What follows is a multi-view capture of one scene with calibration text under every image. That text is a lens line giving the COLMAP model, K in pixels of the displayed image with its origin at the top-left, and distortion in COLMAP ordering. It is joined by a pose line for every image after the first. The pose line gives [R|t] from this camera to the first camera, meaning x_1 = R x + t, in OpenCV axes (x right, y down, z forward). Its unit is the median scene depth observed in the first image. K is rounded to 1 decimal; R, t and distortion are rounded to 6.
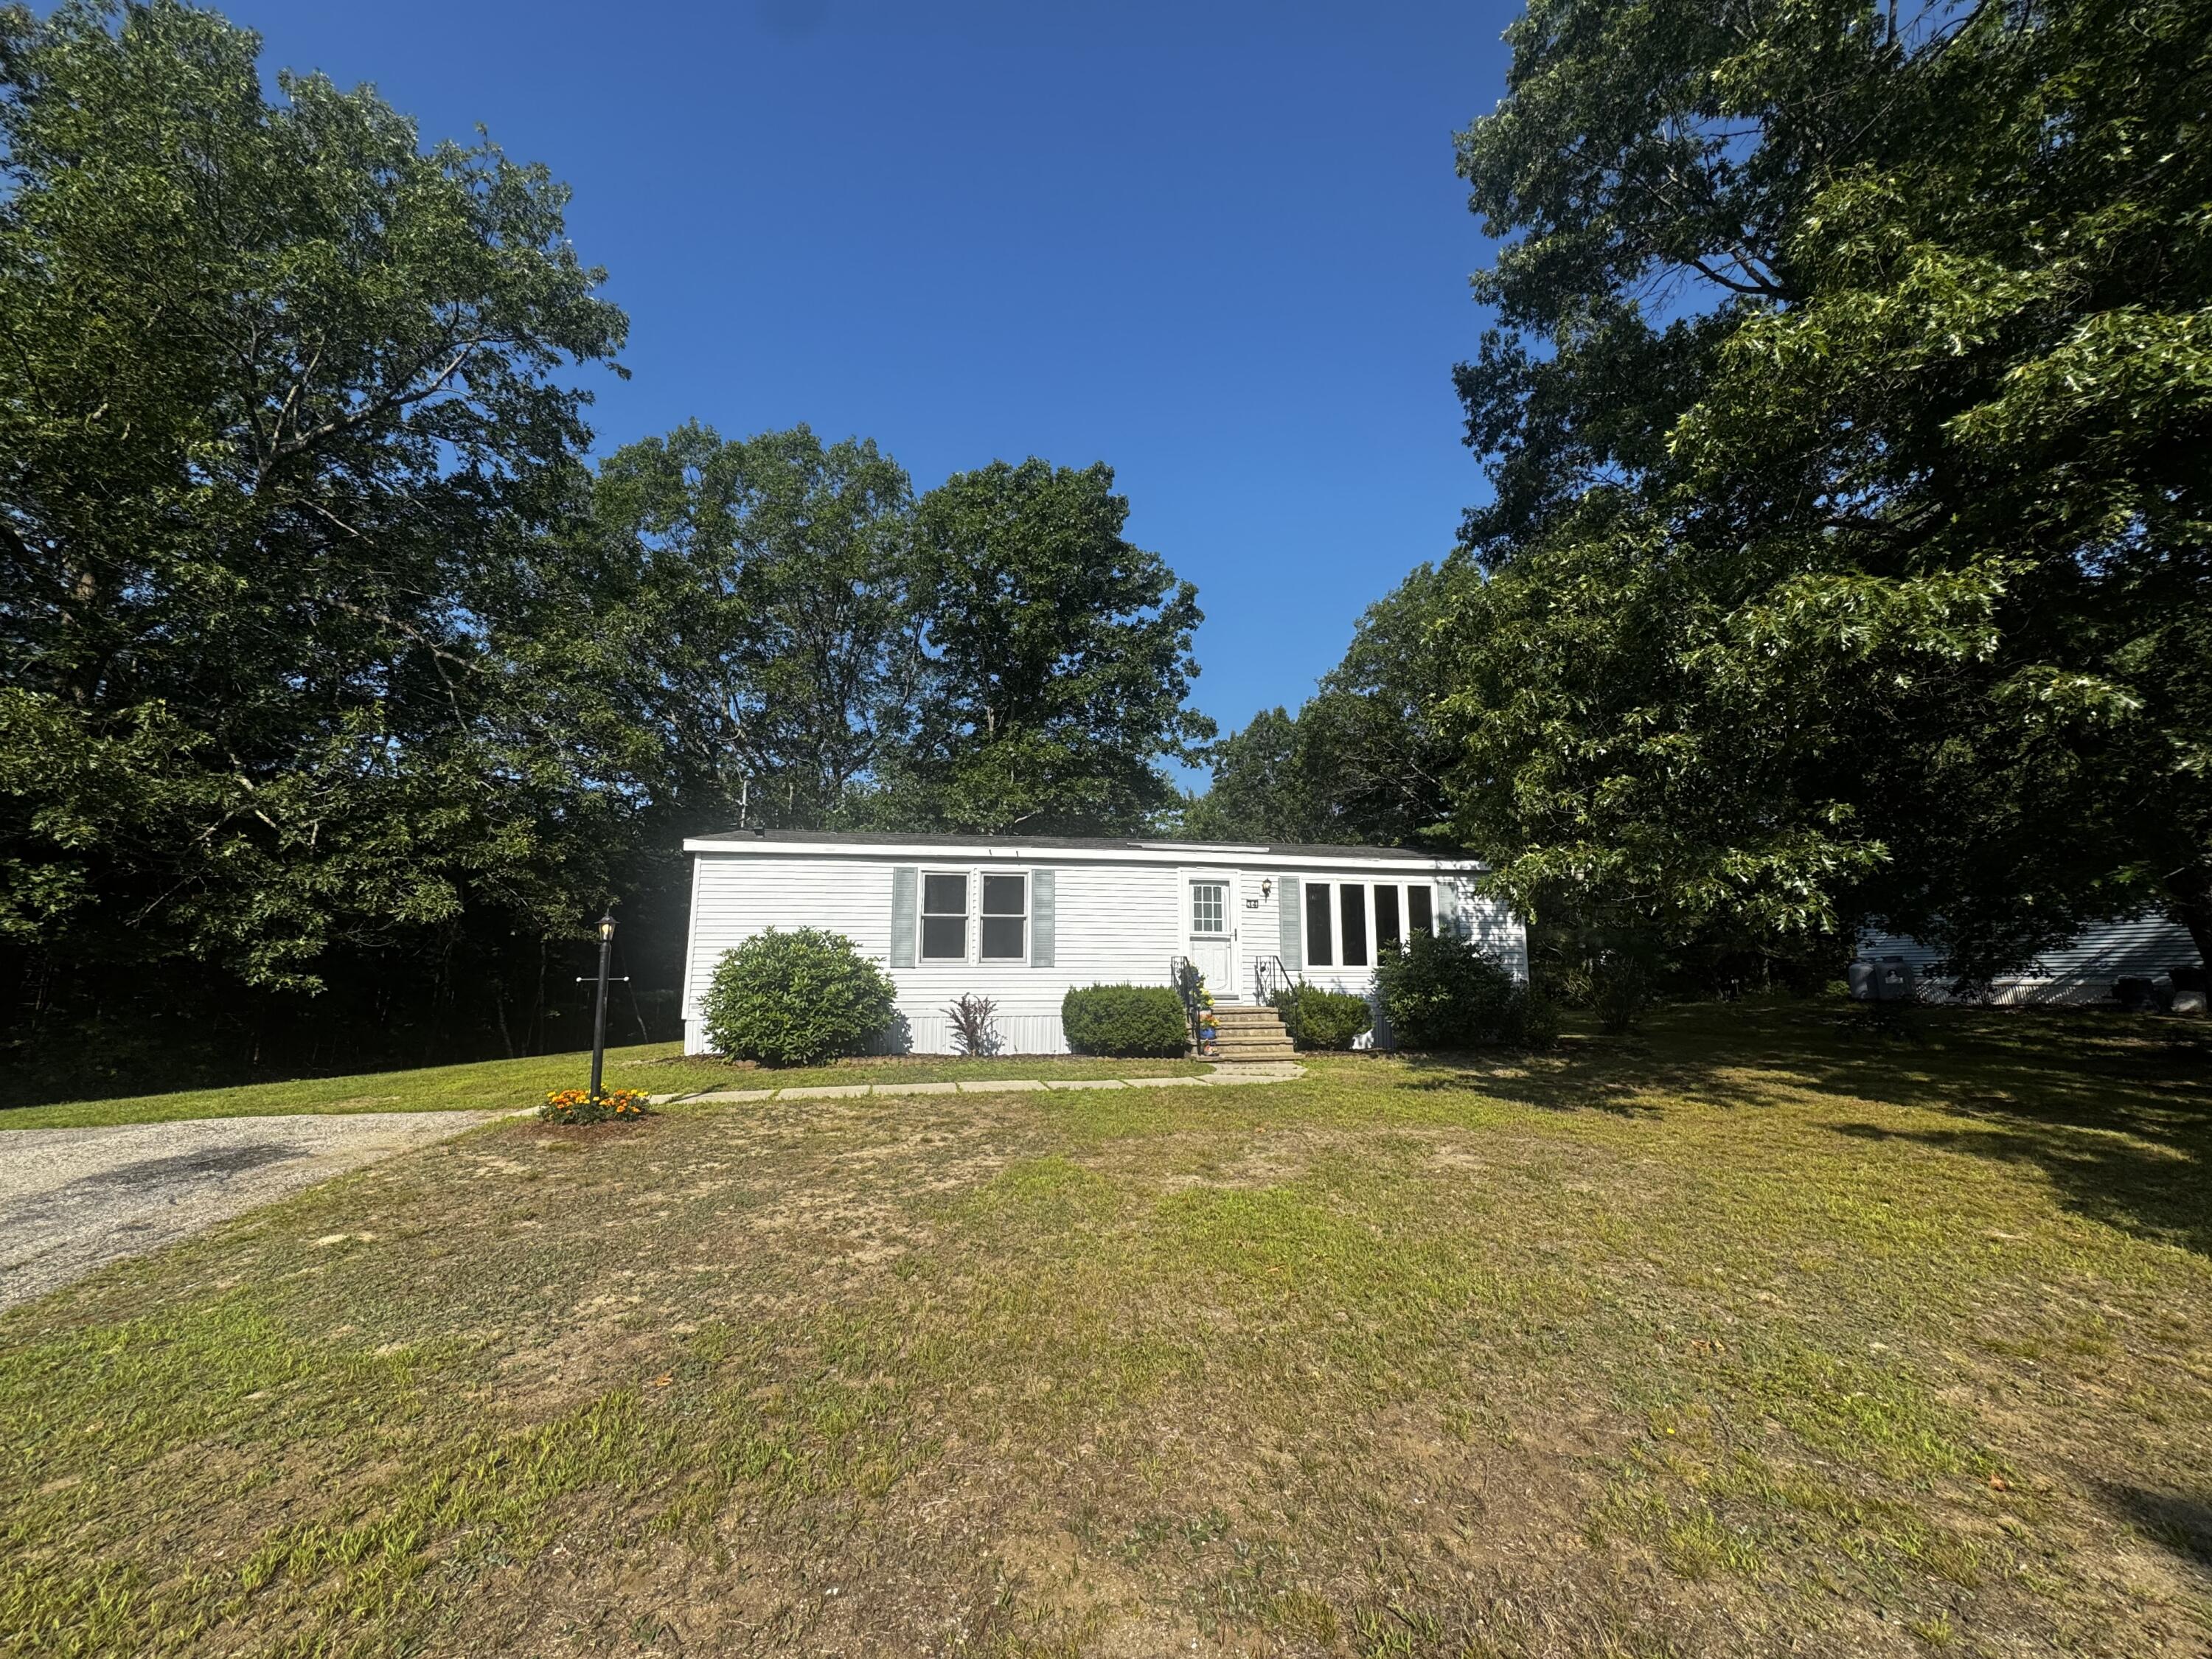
lens RADIAL K [[891.3, 0, 1106.0], [0, 891.3, 829.5], [0, 0, 1]] dist [-0.002562, -0.000370]
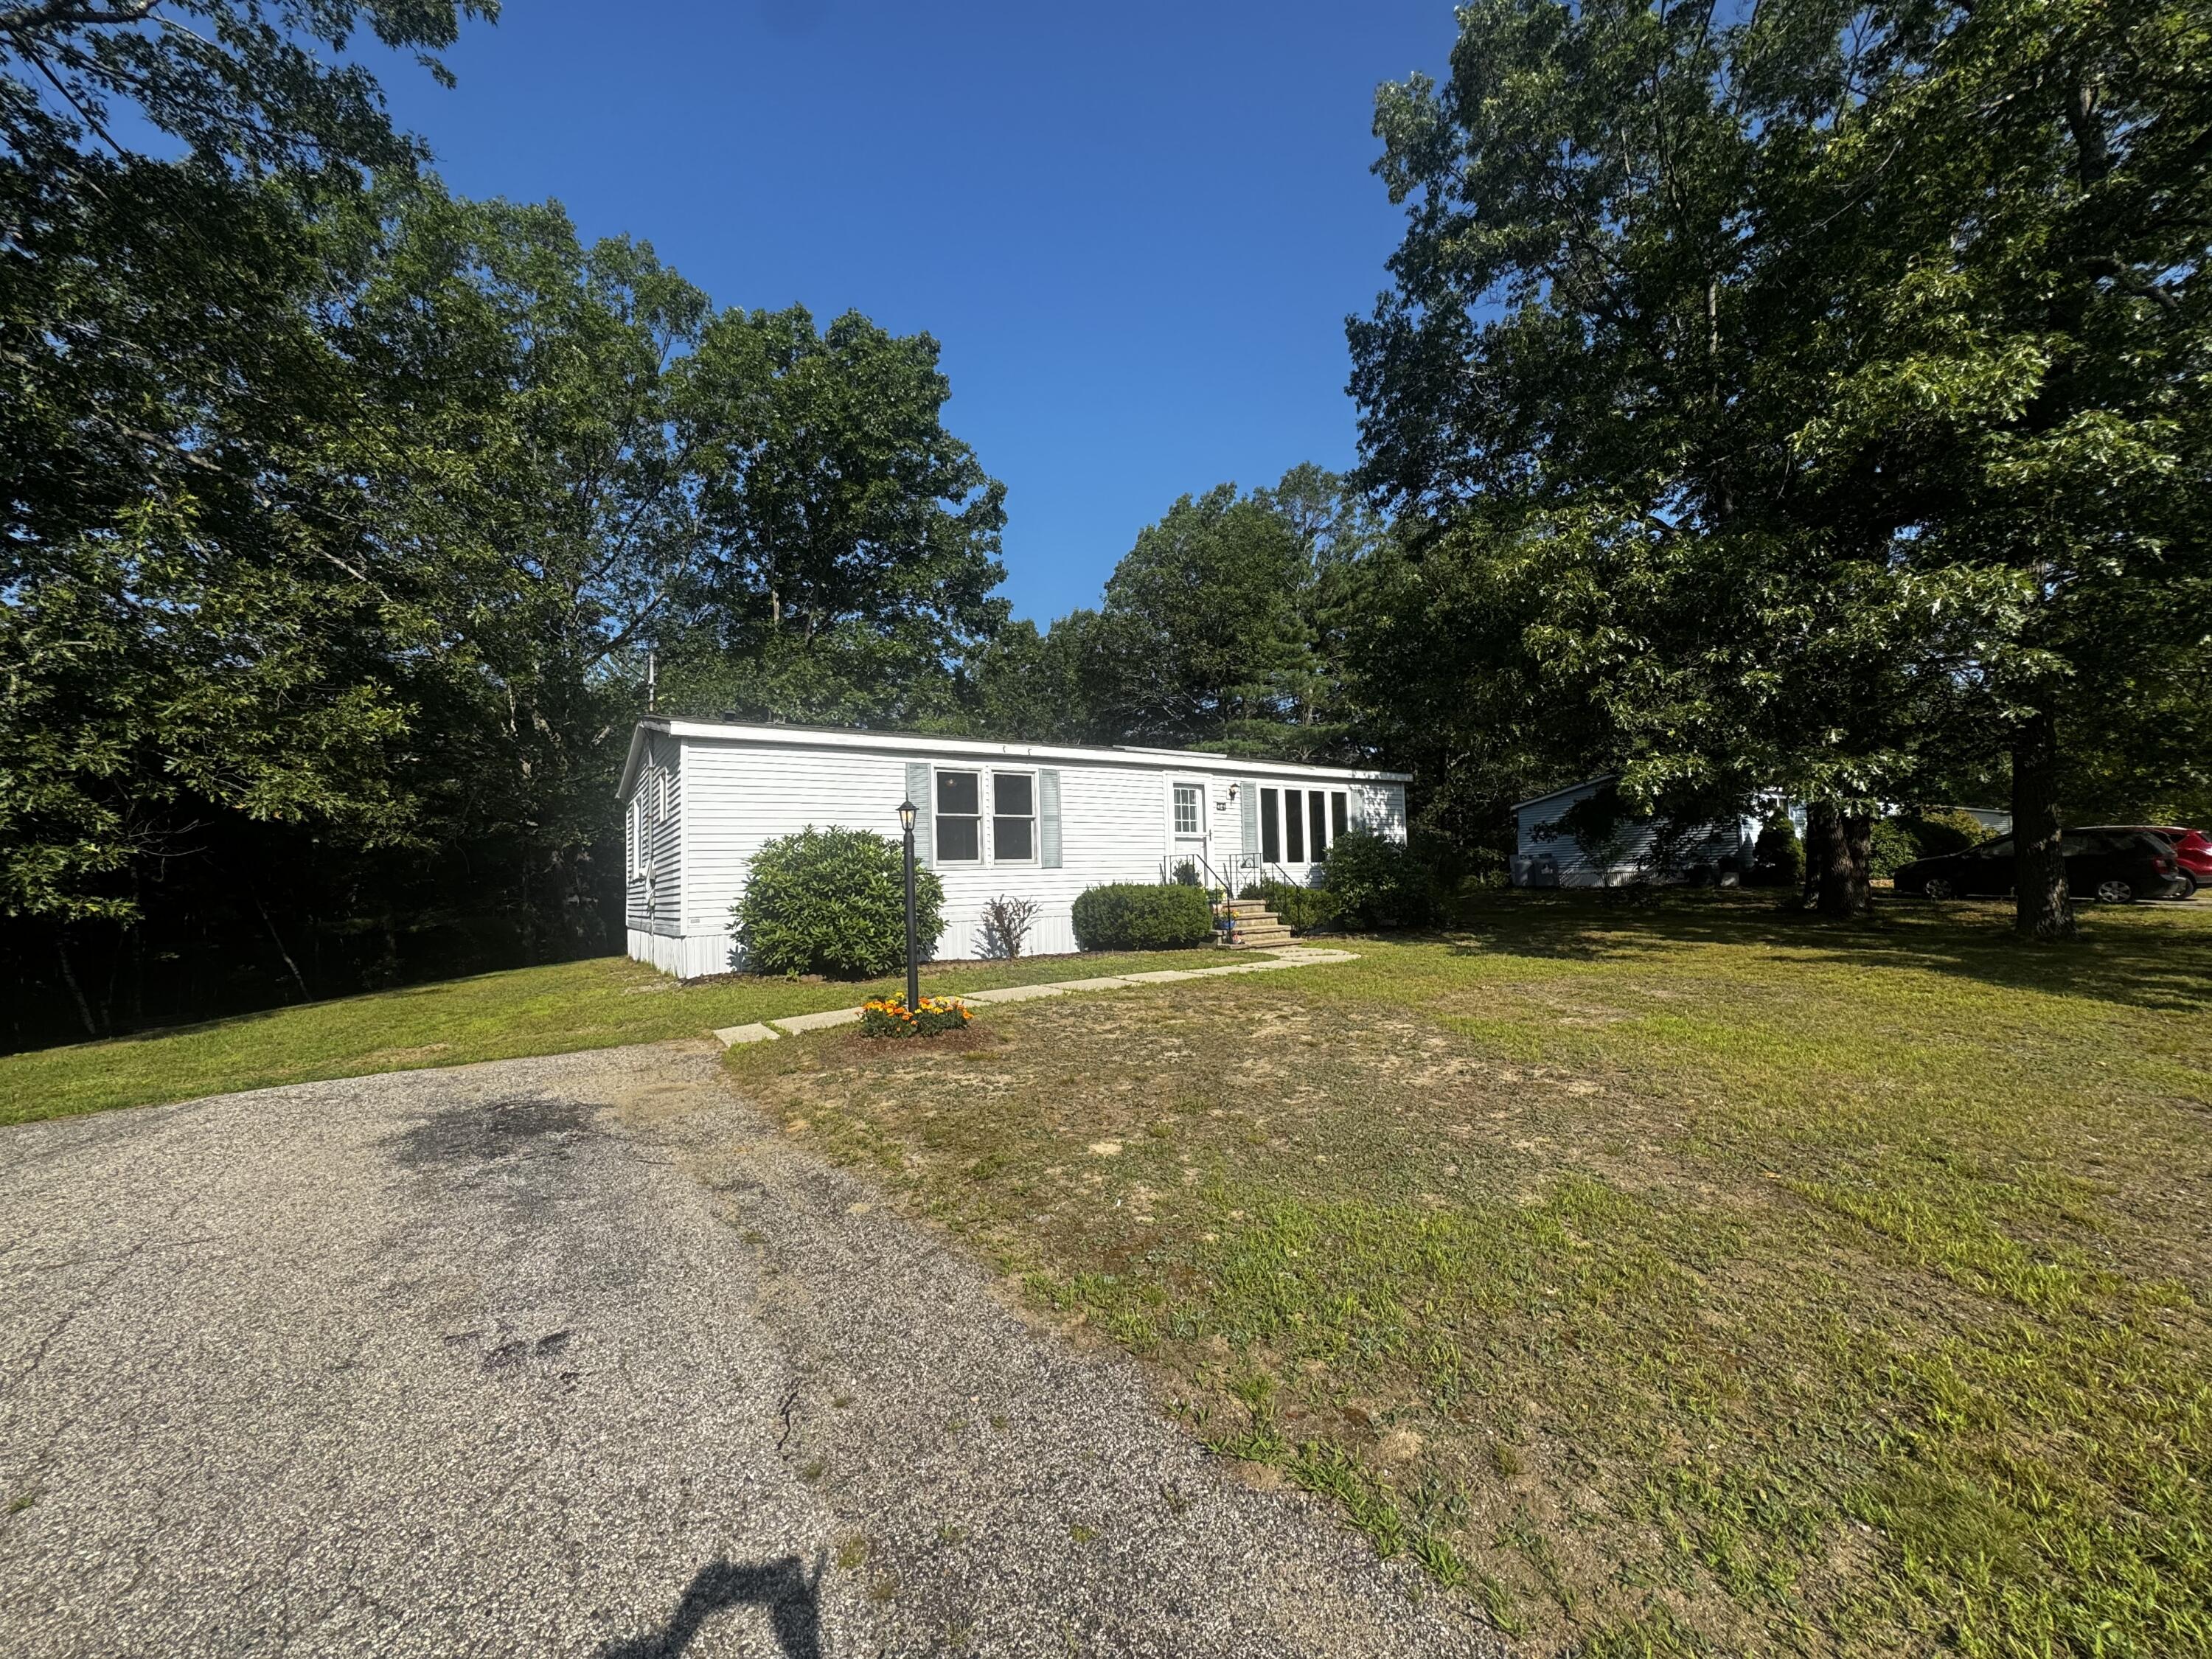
lens RADIAL K [[892.6, 0, 1106.0], [0, 892.6, 829.5], [0, 0, 1]] dist [0.000376, -0.000040]
pose [[0.919898, -0.003335, 0.392143, -0.385476], [-0.033308, 0.995686, 0.086604, 0.023130], [-0.390740, -0.092729, 0.915819, 0.071218]]
